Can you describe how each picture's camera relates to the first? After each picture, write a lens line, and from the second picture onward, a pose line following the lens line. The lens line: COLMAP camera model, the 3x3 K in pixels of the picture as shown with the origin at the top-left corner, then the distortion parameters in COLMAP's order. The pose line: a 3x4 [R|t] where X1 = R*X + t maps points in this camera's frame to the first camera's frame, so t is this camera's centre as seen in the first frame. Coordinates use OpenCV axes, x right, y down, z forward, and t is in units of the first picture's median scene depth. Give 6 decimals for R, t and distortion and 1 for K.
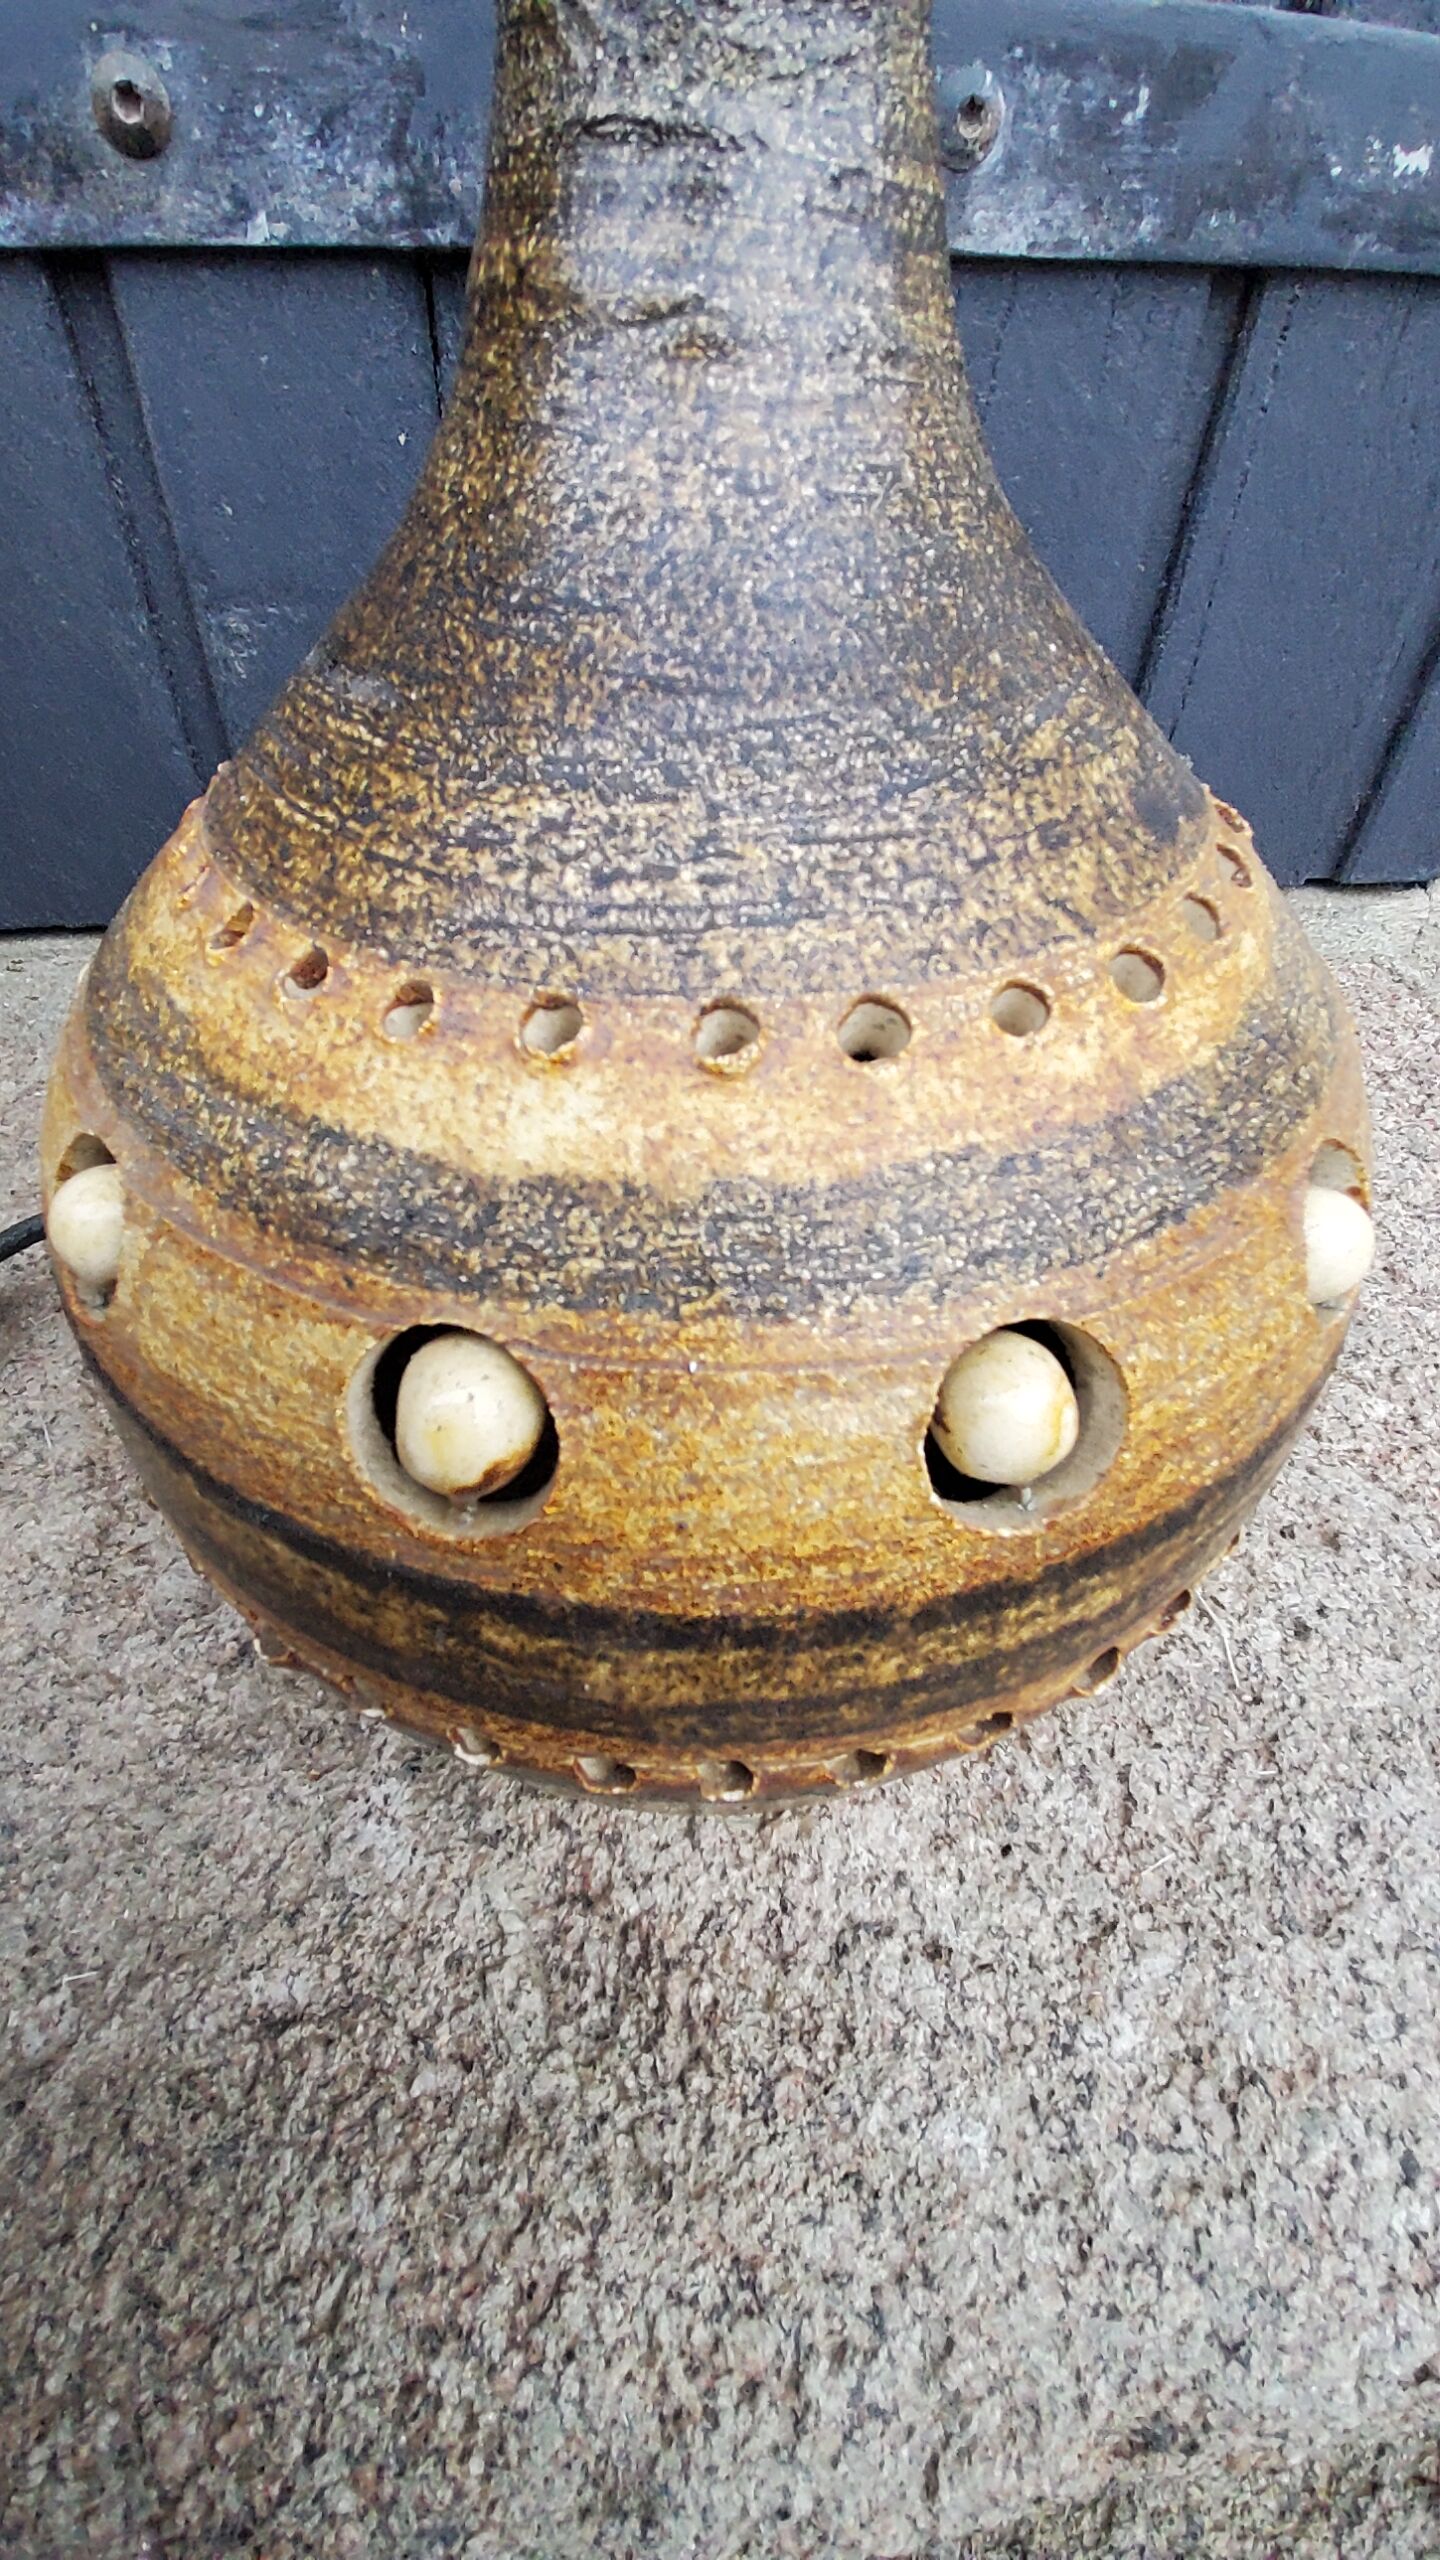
lens RADIAL K [[1001.7, 0, 685.3], [0, 1001.7, 1248.3], [0, 0, 1]] dist [0.015680, -0.014749]
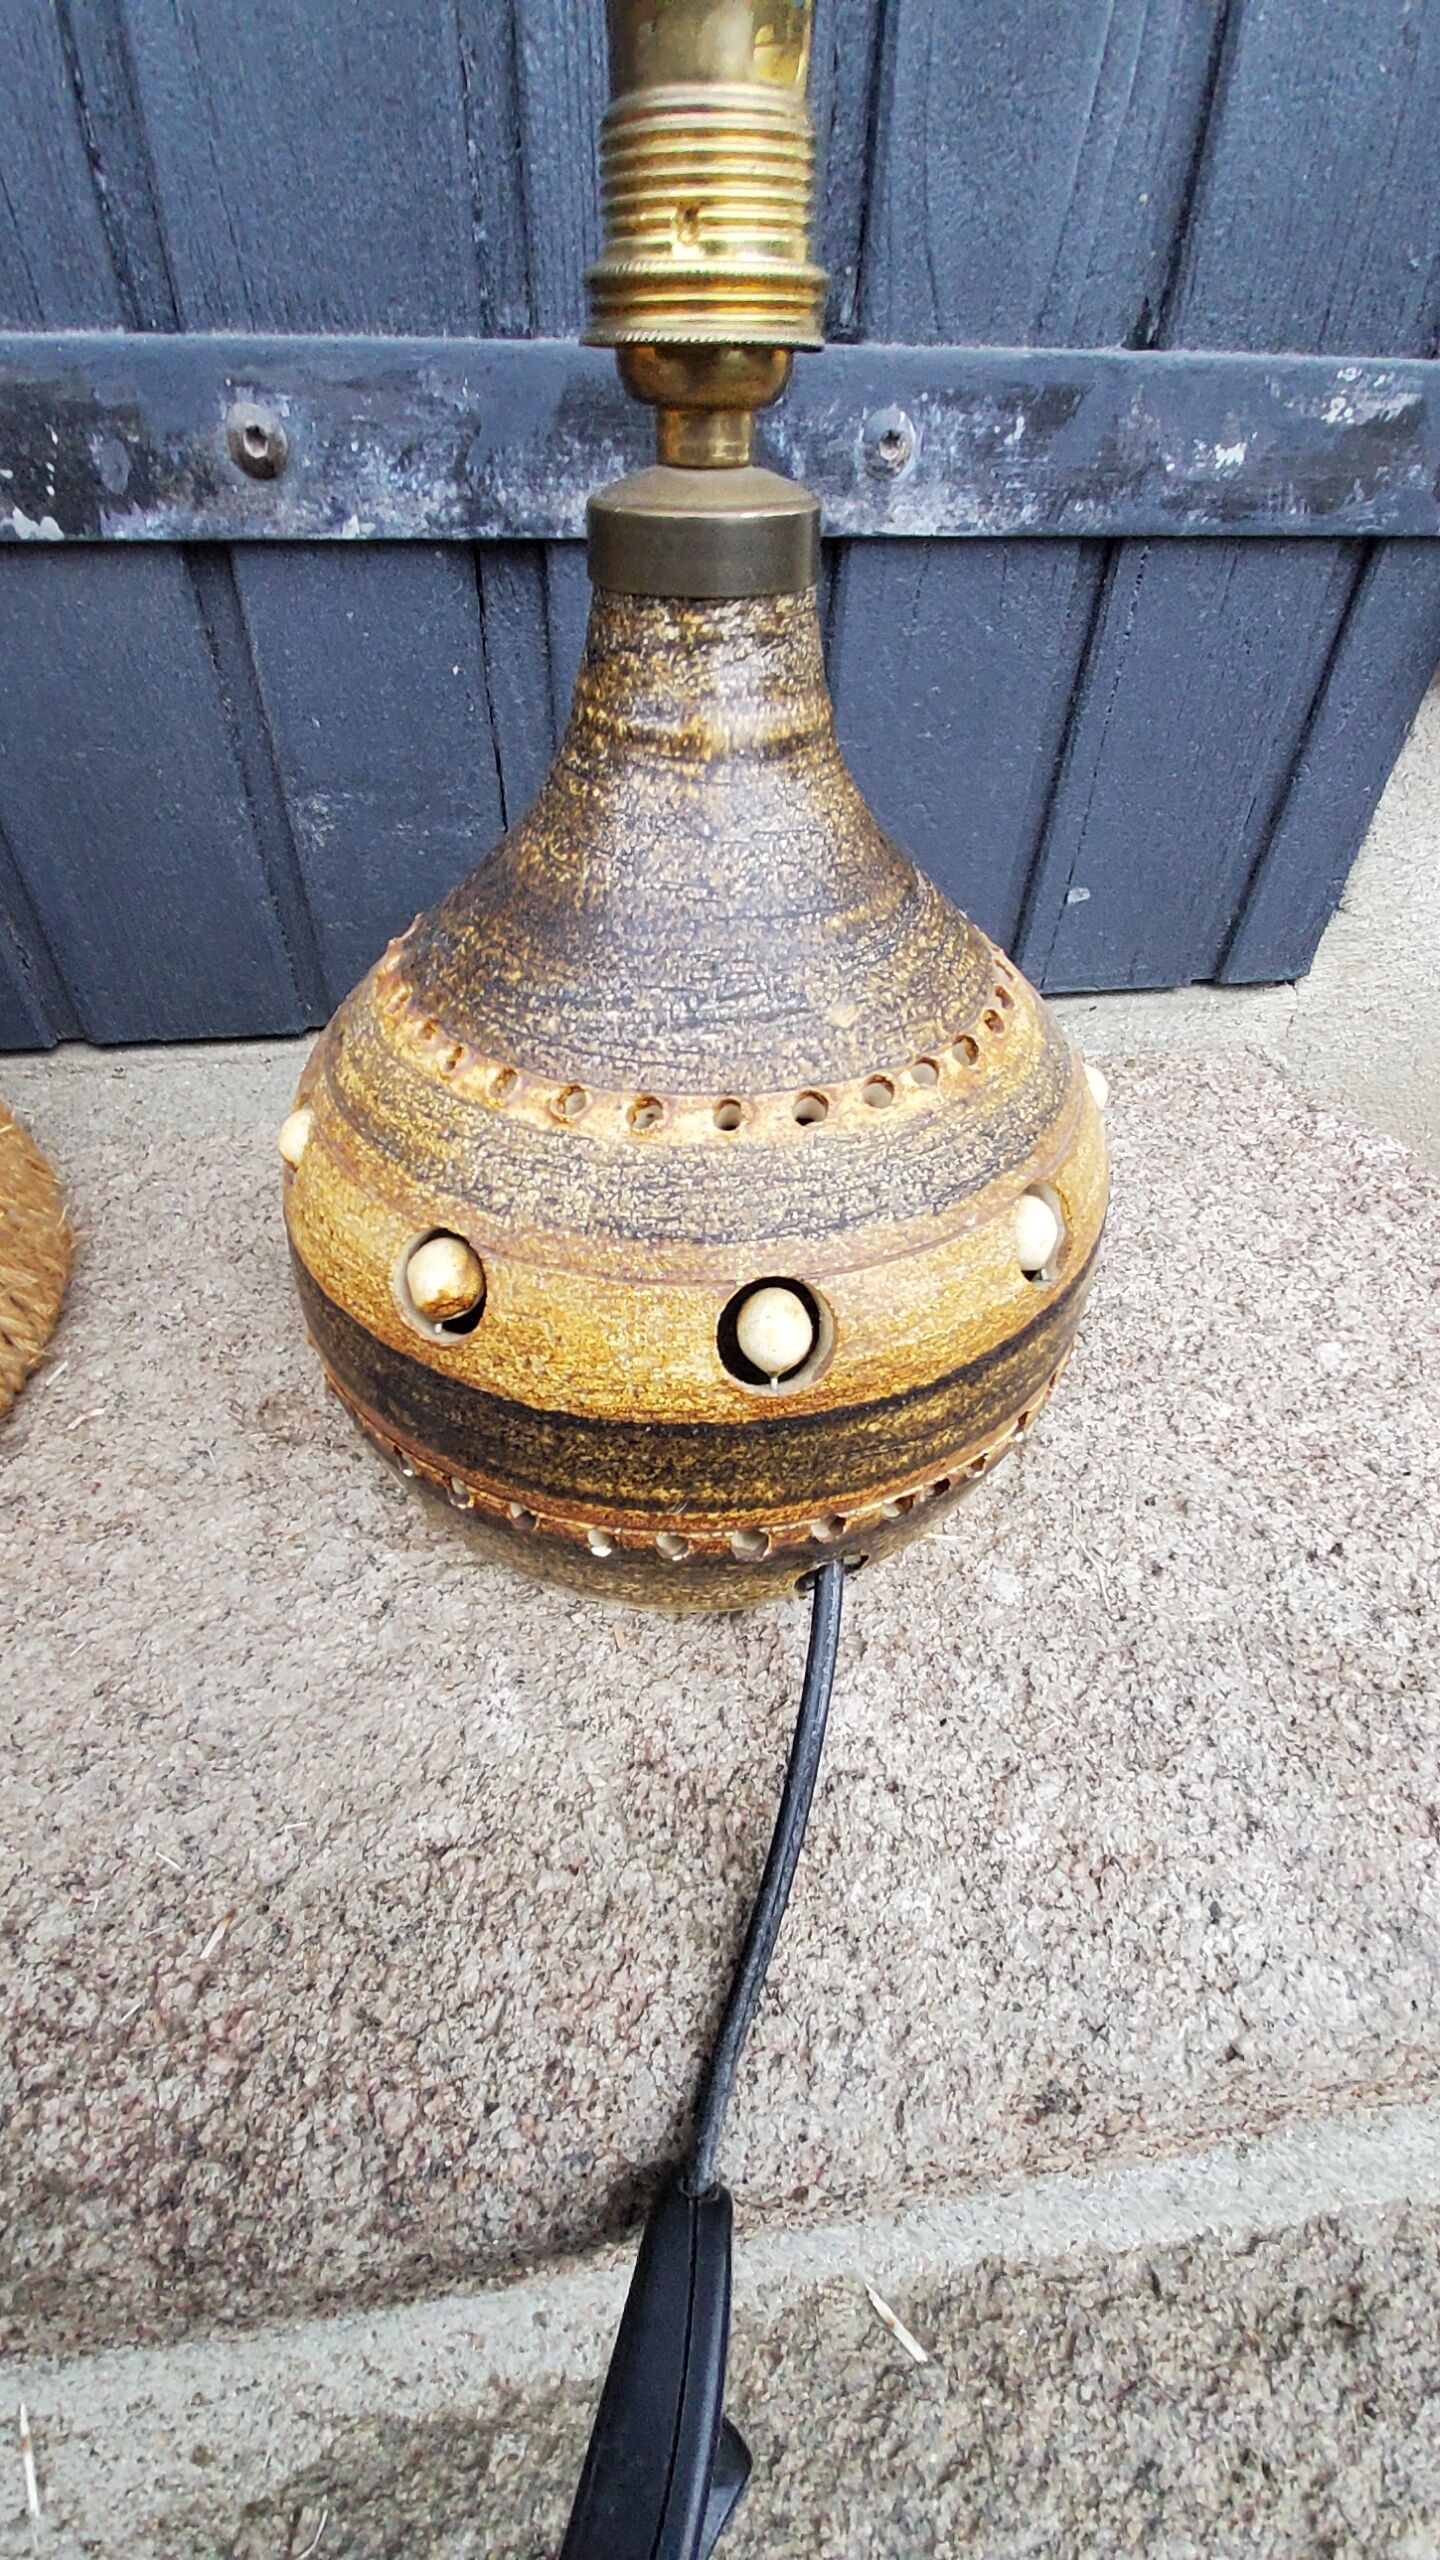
lens RADIAL K [[1001.7, 0, 683.0], [0, 1001.7, 1247.1], [0, 0, 1]] dist [0.015680, -0.014749]
pose [[0.999522, -0.020808, 0.022860, -0.071509], [0.021862, 0.998664, -0.046826, -0.013153], [-0.021855, 0.047303, 0.998641, -0.472005]]
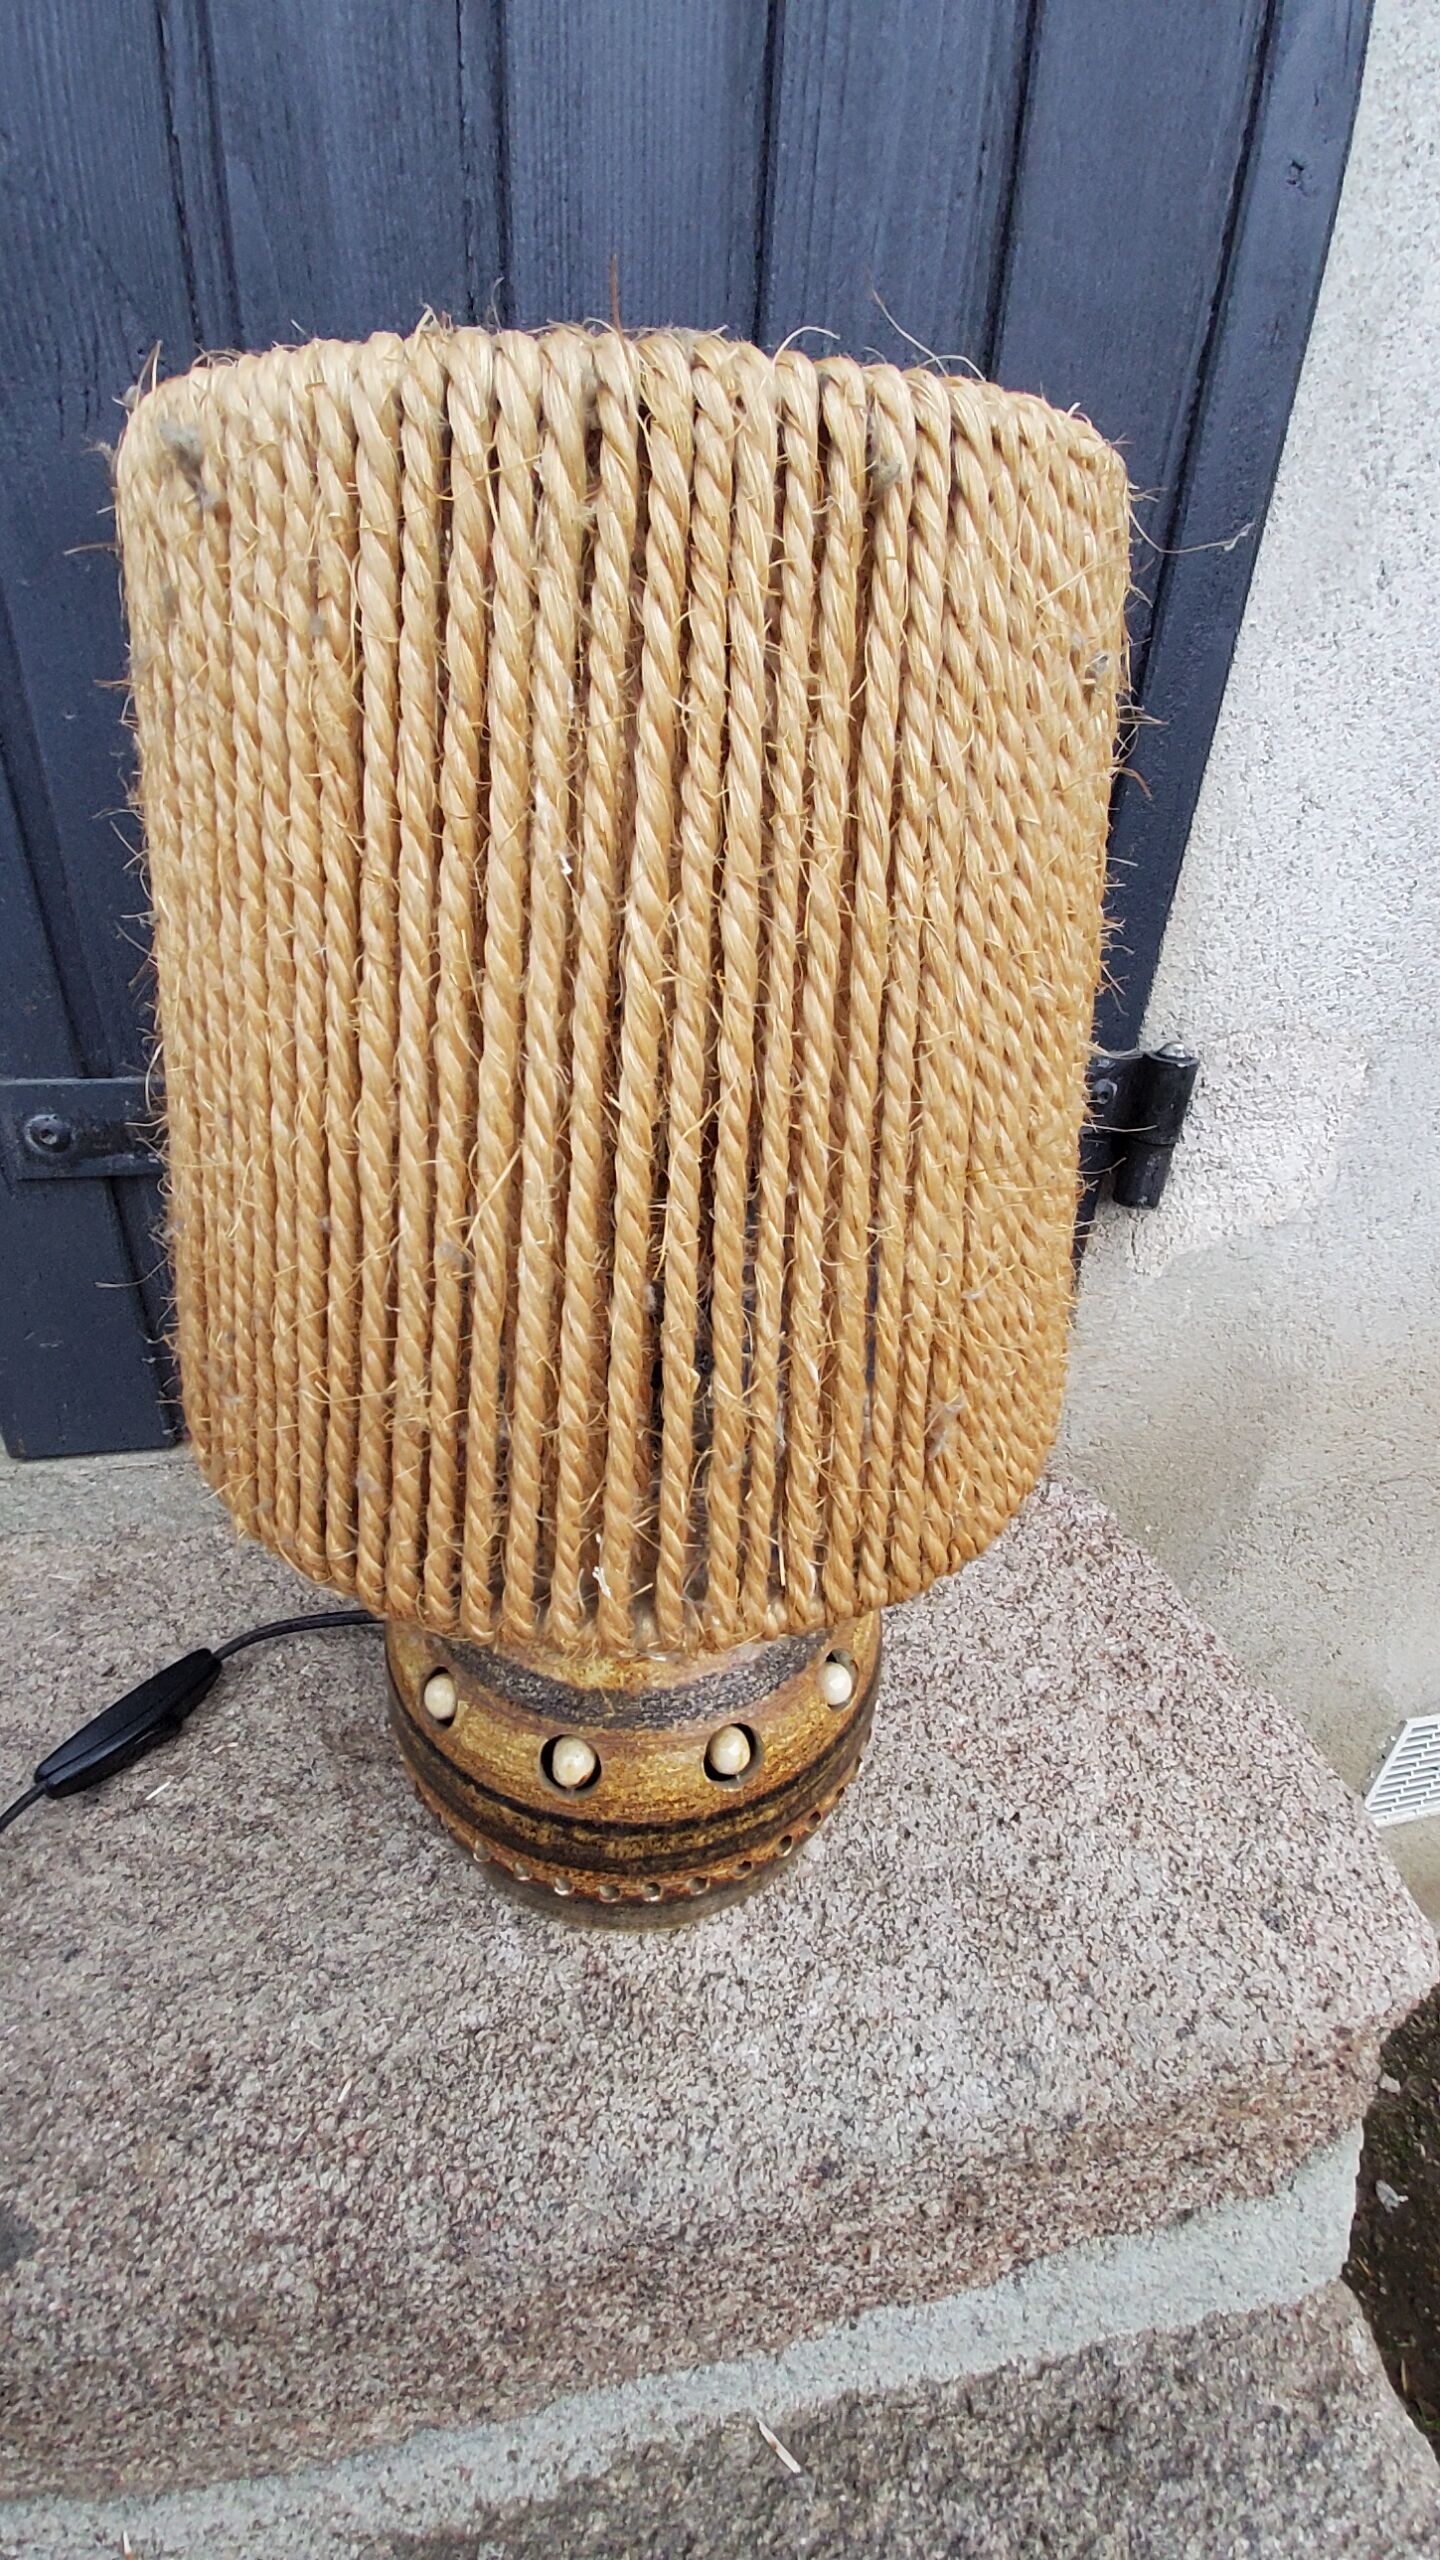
lens RADIAL K [[1001.7, 0, 681.5], [0, 1001.7, 1249.2], [0, 0, 1]] dist [0.015680, -0.014749]
pose [[0.996699, -0.017752, 0.079224, -0.060274], [0.037185, 0.967253, -0.251075, -0.429788], [-0.072173, 0.253192, 0.964720, -1.844479]]
